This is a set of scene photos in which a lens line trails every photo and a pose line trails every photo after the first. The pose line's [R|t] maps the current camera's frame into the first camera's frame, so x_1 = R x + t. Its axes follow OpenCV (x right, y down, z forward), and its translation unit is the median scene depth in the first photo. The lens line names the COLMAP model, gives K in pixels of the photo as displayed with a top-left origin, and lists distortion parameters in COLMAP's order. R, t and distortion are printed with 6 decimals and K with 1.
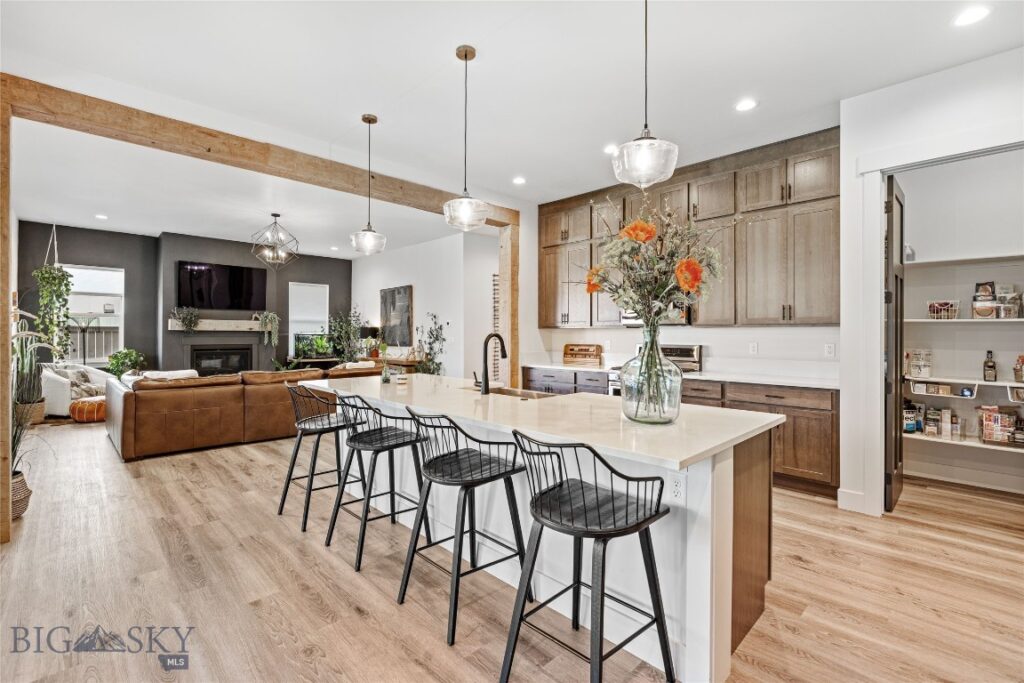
lens RADIAL K [[463.5, 0, 505.8], [0, 463.5, 332.3], [0, 0, 1]] dist [-0.005611, 0.001081]
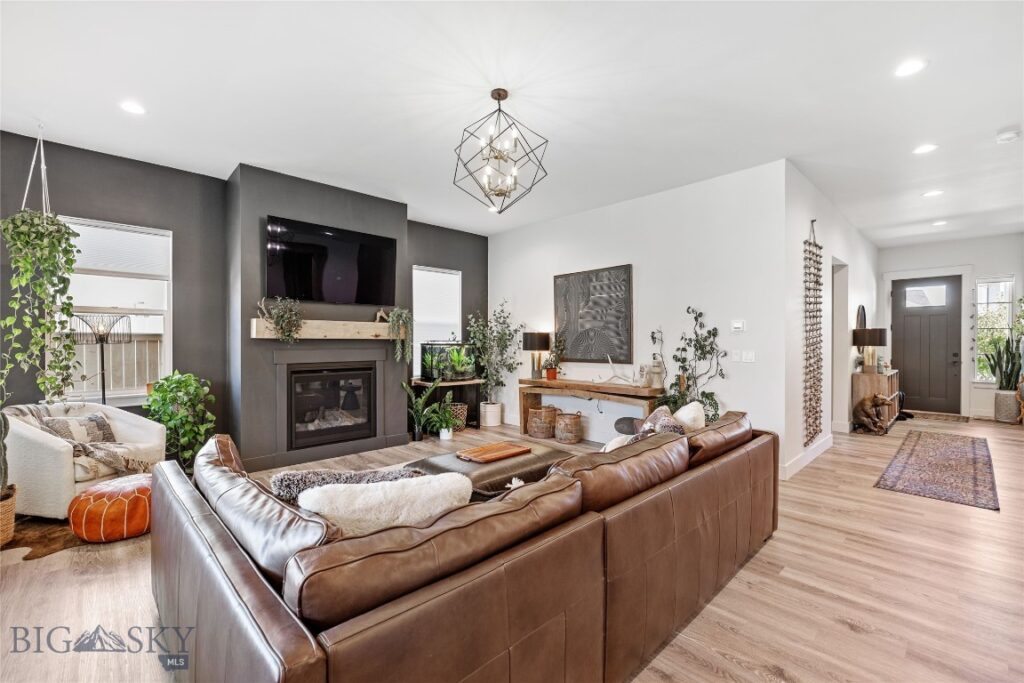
lens RADIAL K [[435.5, 0, 499.6], [0, 435.5, 342.5], [0, 0, 1]] dist [0.000760, -0.000381]
pose [[0.999911, -0.002504, -0.013071, -0.537848], [0.002610, 0.999964, 0.008078, -0.004219], [0.013051, -0.008112, 0.999882, 0.603666]]
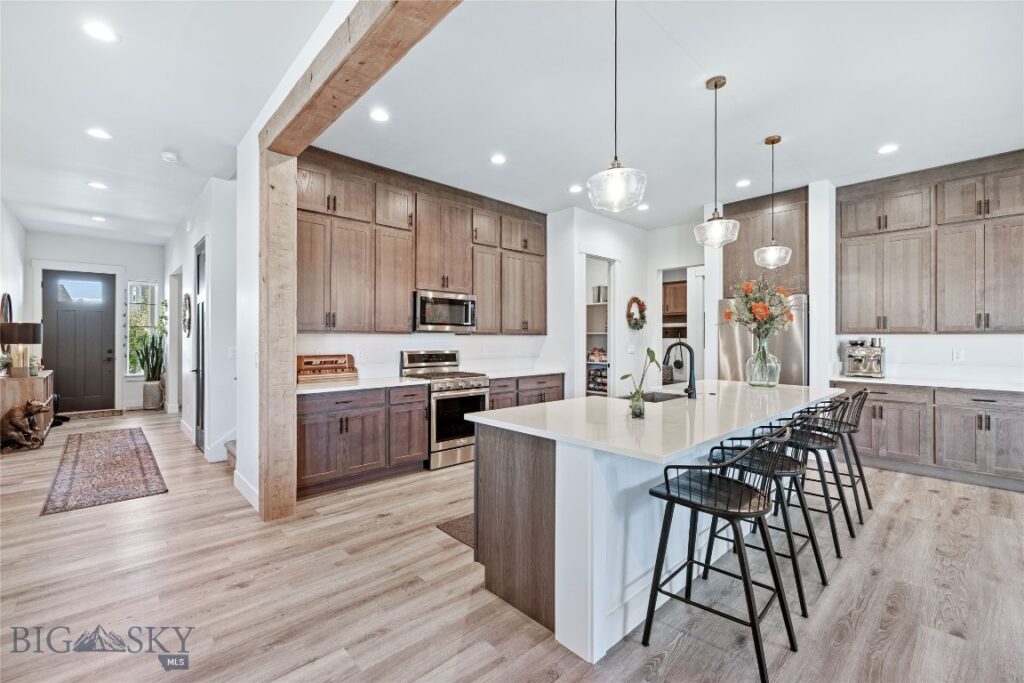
lens RADIAL K [[435.5, 0, 507.4], [0, 435.5, 338.2], [0, 0, 1]] dist [0.000760, -0.000381]
pose [[0.015501, -0.002047, 0.999878, -0.513274], [-0.005847, 0.999981, 0.002138, -0.003806], [-0.999863, -0.005879, 0.015489, 0.679502]]
